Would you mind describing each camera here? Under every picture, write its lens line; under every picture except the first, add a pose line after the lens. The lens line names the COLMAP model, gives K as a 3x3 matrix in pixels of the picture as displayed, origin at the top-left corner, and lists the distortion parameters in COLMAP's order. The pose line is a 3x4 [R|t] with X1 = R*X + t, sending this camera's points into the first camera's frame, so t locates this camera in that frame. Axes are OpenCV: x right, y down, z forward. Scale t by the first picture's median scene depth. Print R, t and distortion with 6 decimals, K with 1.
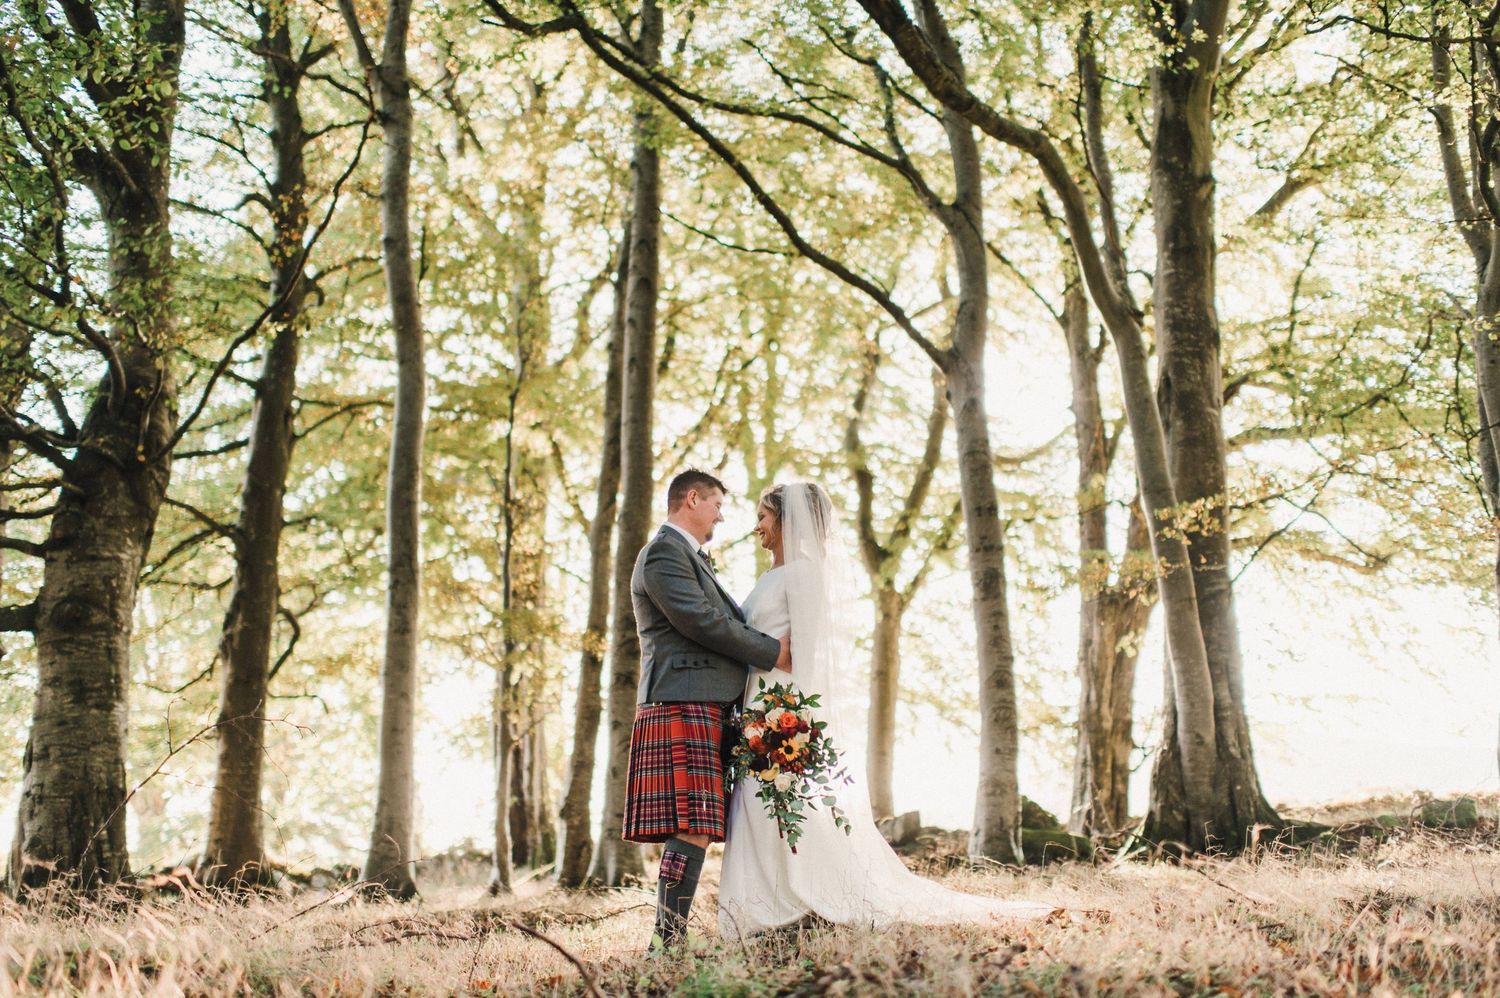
lens RADIAL K [[1505.4, 0, 747.7], [0, 1505.4, 502.7], [0, 0, 1]] dist [-0.000728, 0.018417]
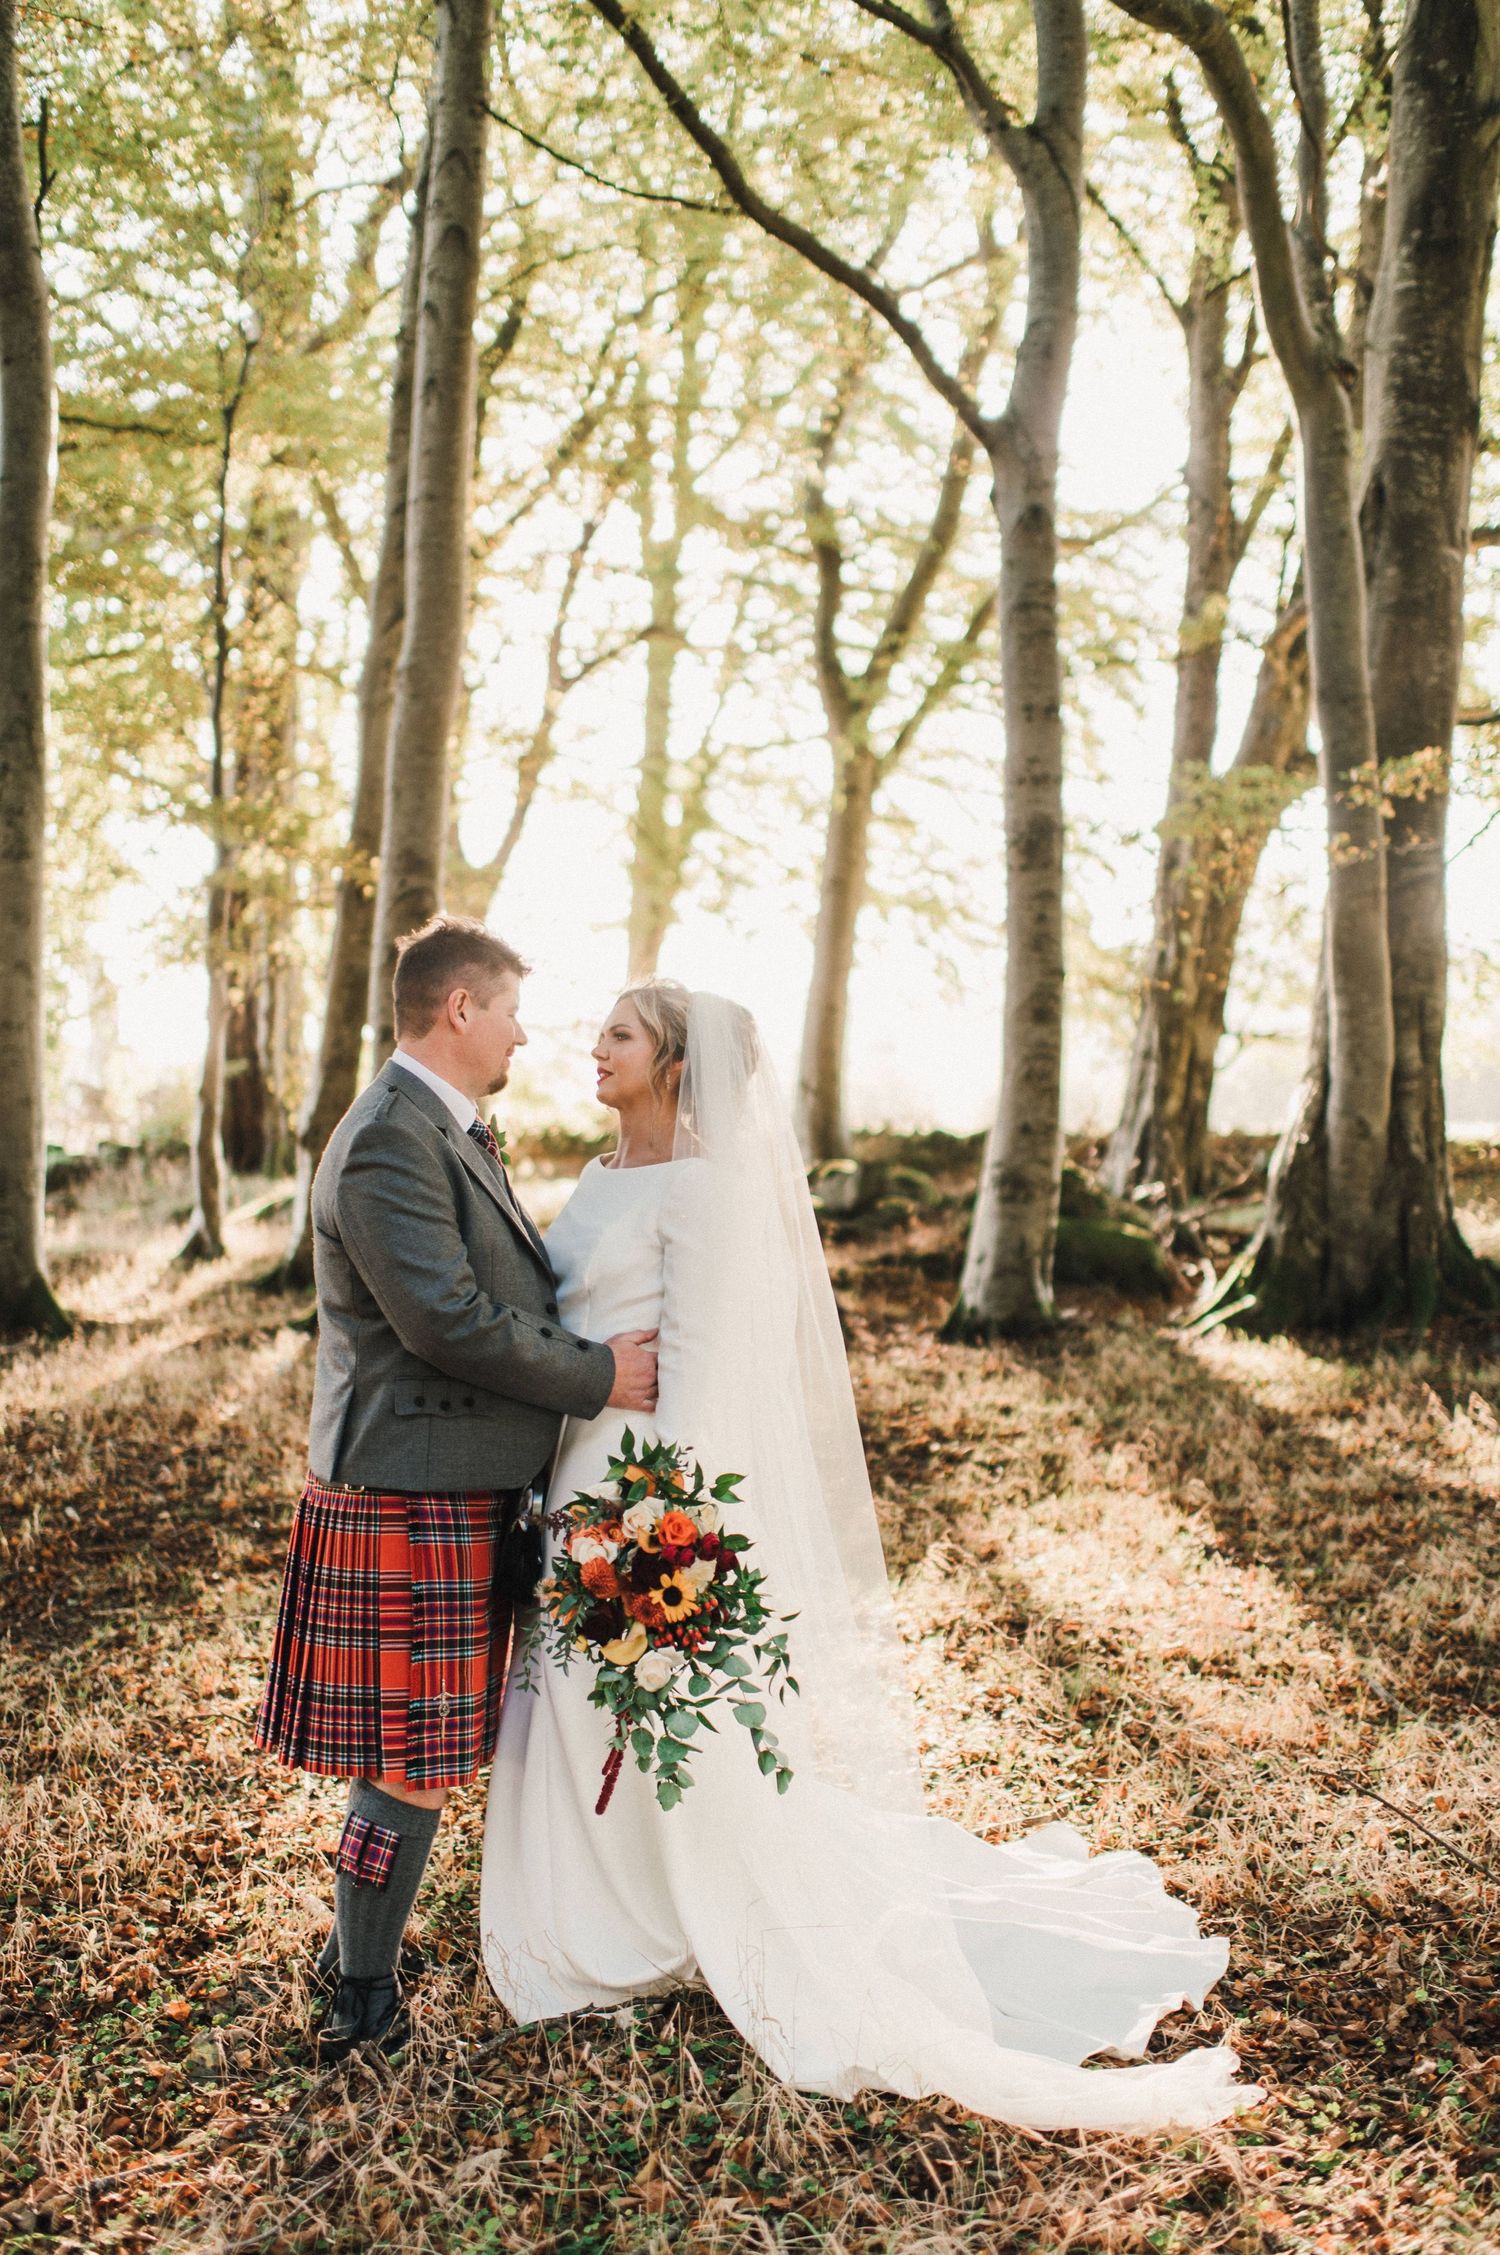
lens RADIAL K [[2263.1, 0, 753.3], [0, 2263.1, 1128.0], [0, 0, 1]] dist [-0.000728, 0.018417]
pose [[0.997349, 0.043094, 0.058639, 0.003717], [-0.056649, 0.965570, 0.253900, -0.037737], [-0.045679, -0.256548, 0.965451, 0.093102]]
